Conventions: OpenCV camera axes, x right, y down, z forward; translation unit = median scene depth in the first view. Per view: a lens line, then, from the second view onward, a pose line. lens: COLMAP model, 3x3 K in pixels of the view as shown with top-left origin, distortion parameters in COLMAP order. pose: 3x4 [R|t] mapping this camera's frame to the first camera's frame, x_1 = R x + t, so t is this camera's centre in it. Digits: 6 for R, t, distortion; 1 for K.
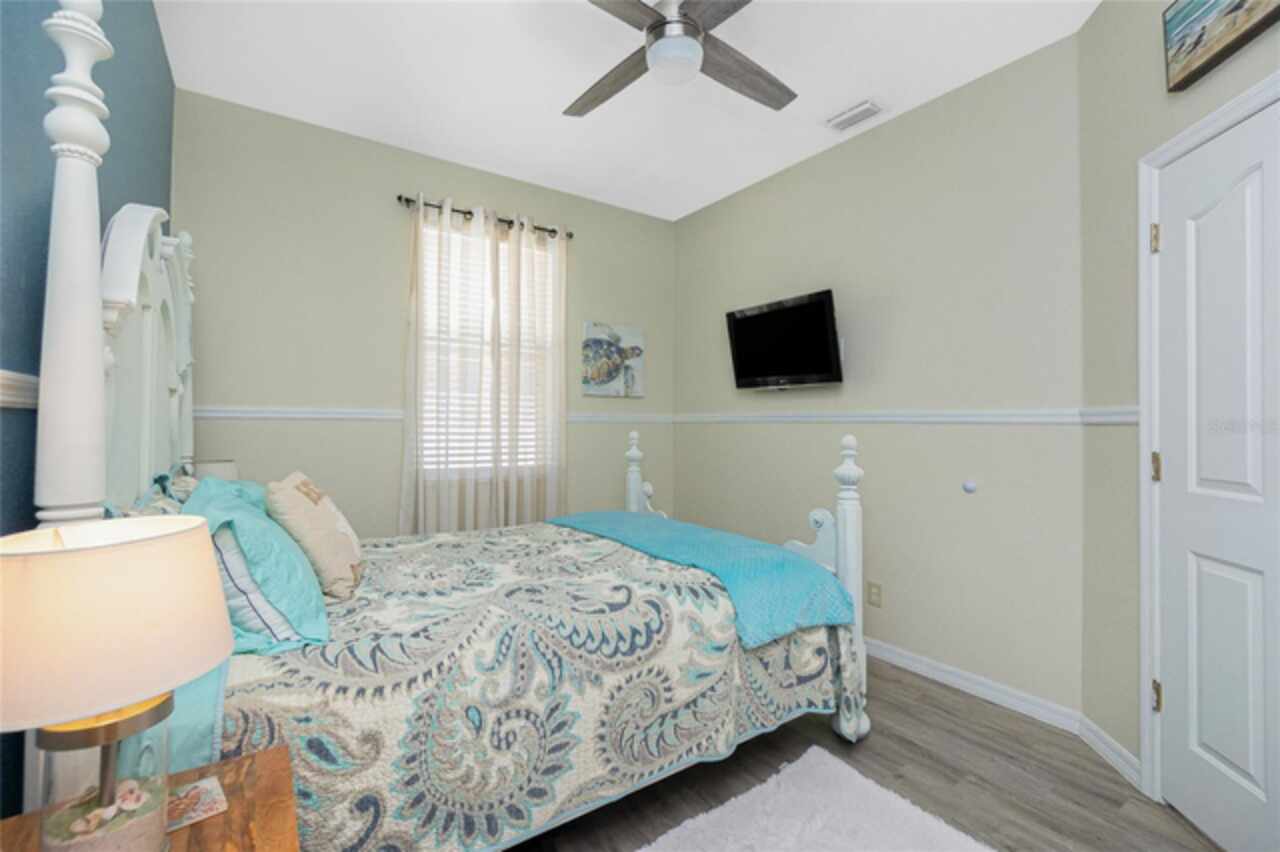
lens RADIAL K [[557.5, 0, 635.1], [0, 557.5, 417.6], [0, 0, 1]] dist [-0.002328, 0.000086]
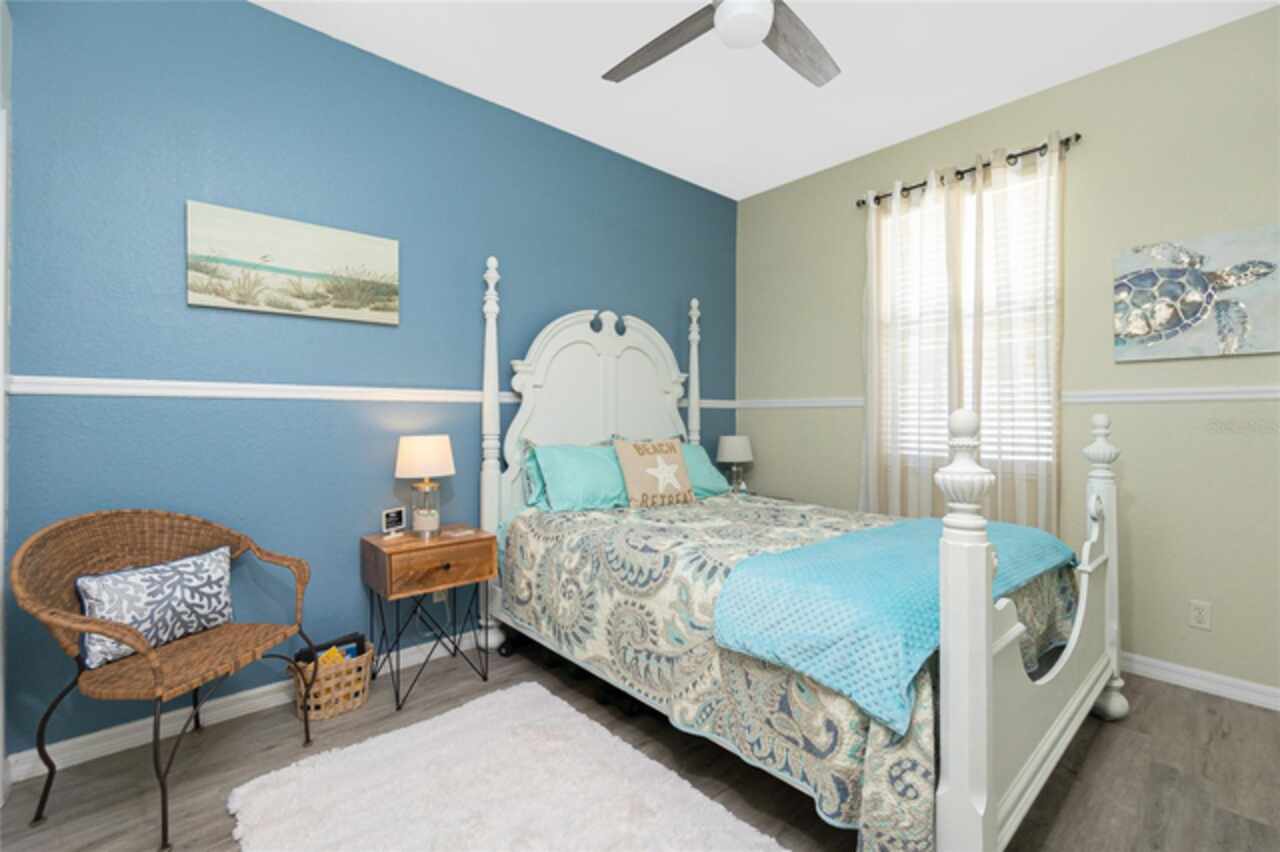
lens RADIAL K [[557.5, 0, 635.1], [0, 557.5, 417.6], [0, 0, 1]] dist [-0.002328, 0.000086]
pose [[0.112897, -0.007151, -0.993581, 1.200043], [0.012082, 0.999910, -0.005824, 0.054392], [0.993533, -0.011347, 0.112973, 0.843541]]
